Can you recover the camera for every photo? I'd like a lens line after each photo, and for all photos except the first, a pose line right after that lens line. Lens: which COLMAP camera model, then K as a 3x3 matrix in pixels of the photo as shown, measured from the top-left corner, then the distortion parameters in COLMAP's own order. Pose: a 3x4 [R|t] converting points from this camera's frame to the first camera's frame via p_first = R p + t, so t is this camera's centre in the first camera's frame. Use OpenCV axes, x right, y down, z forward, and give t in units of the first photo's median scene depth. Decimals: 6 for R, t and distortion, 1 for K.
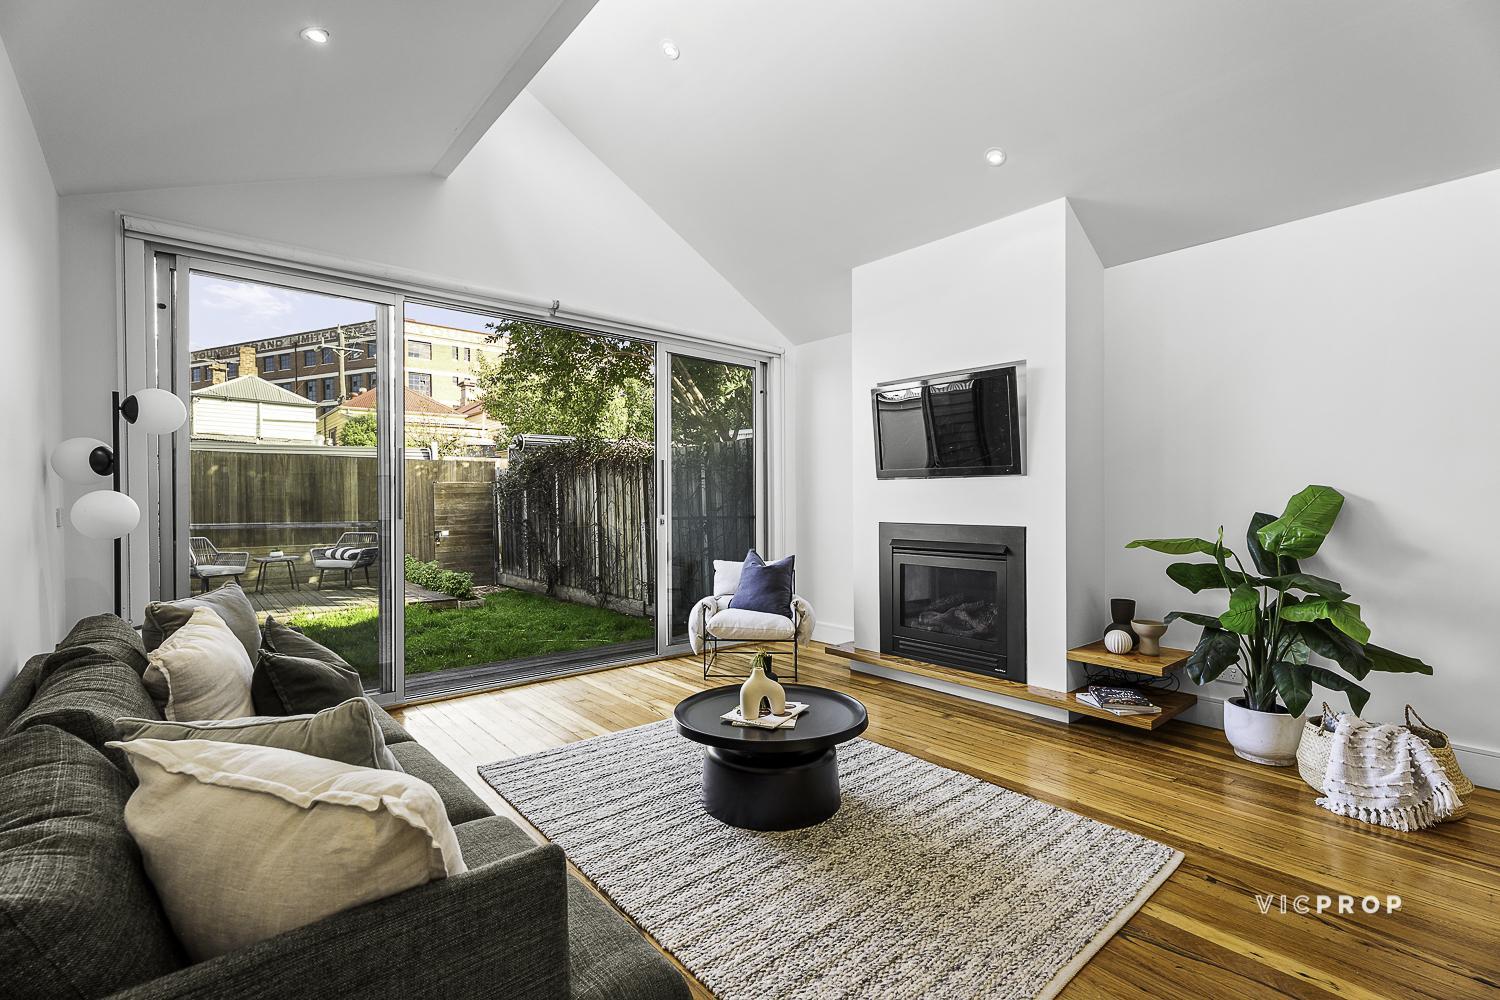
lens RADIAL K [[668.9, 0, 753.9], [0, 668.9, 497.3], [0, 0, 1]] dist [0.006400, -0.001055]
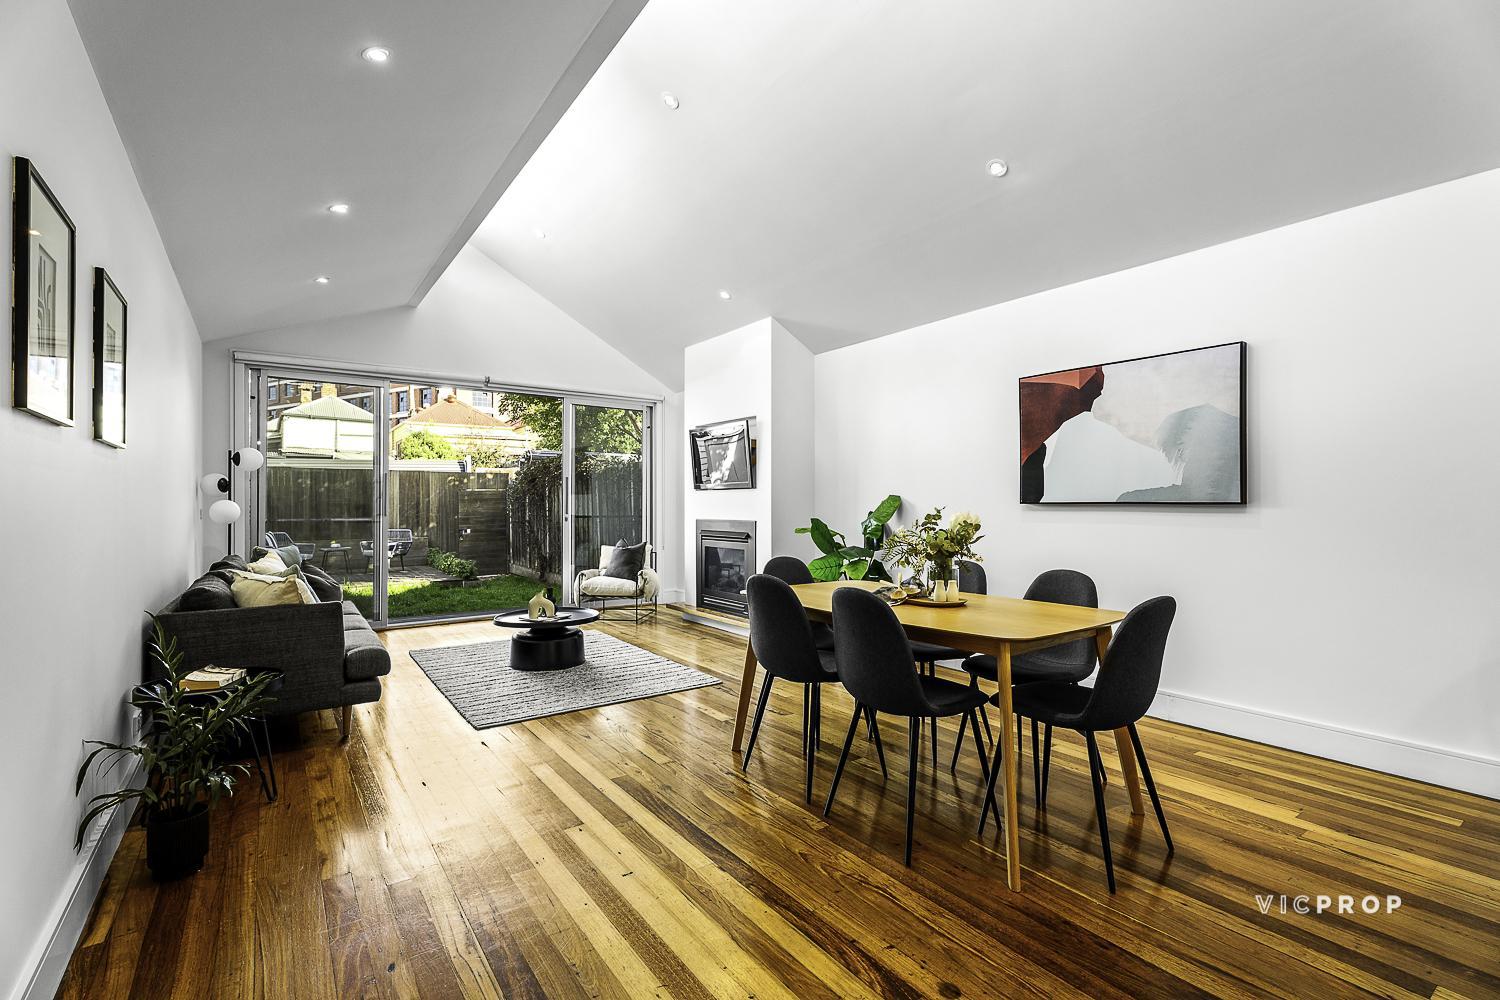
lens RADIAL K [[668.9, 0, 745.7], [0, 668.9, 489.2], [0, 0, 1]] dist [0.006400, -0.001055]
pose [[0.995455, -0.003526, -0.095172, 0.559857], [0.001840, 0.999840, -0.017792, -0.003160], [0.095219, 0.017536, 0.995302, -0.612110]]
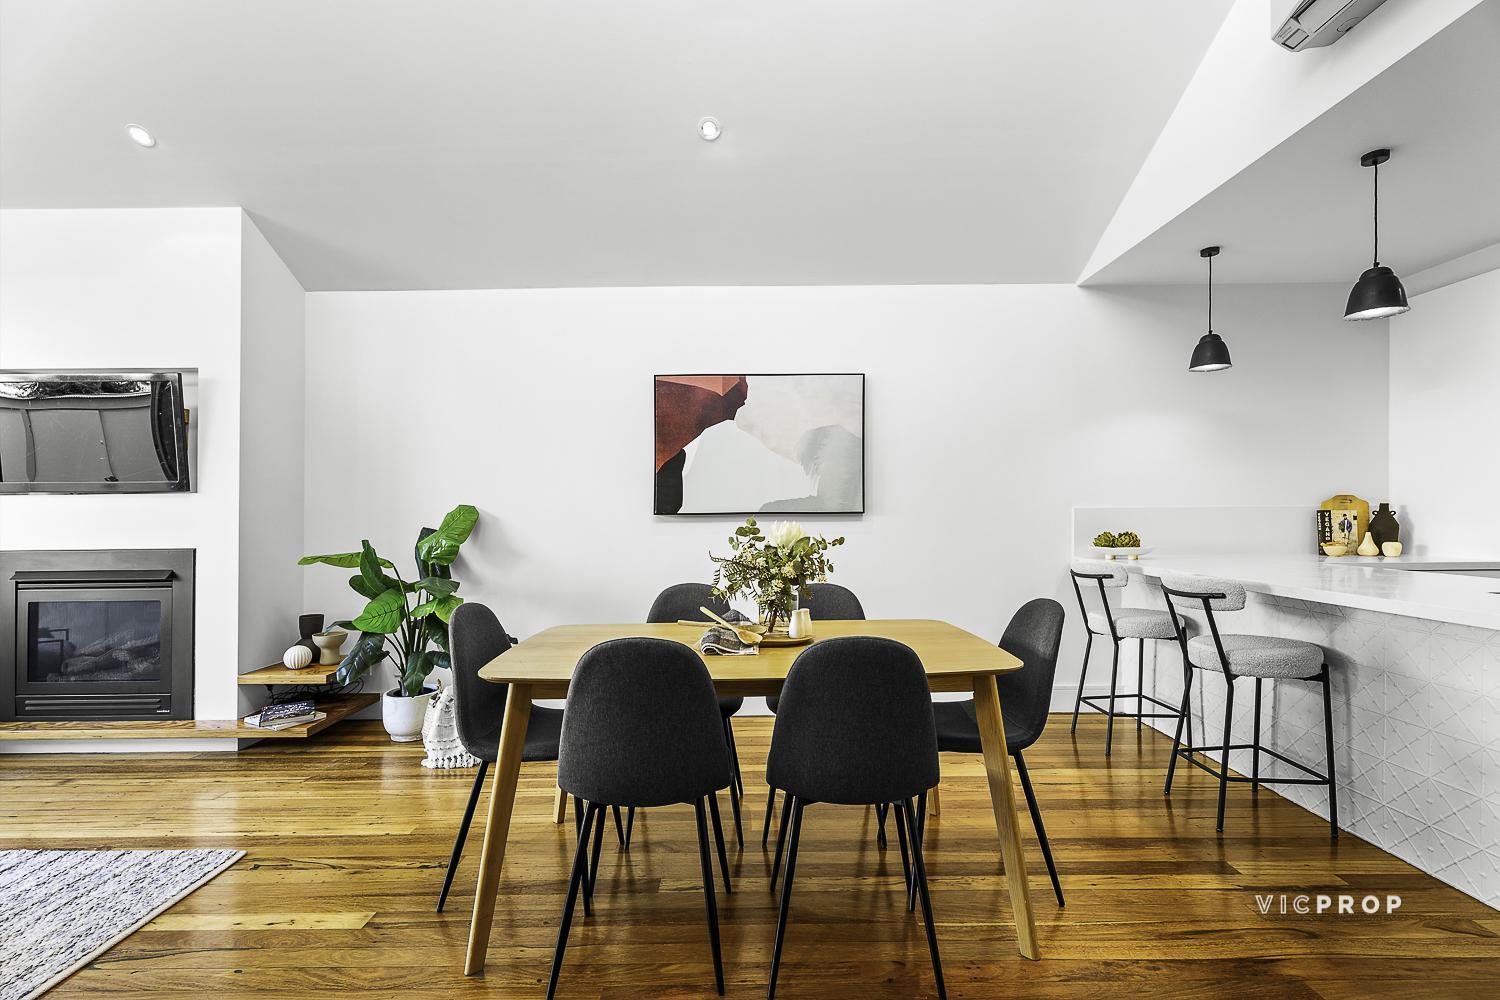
lens RADIAL K [[668.9, 0, 751.0], [0, 668.9, 500.7], [0, 0, 1]] dist [0.006400, -0.001055]
pose [[0.657980, 0.007750, 0.752995, 0.223342], [0.006715, 0.999847, -0.016158, -0.001690], [-0.753005, 0.015688, 0.657828, -0.193638]]
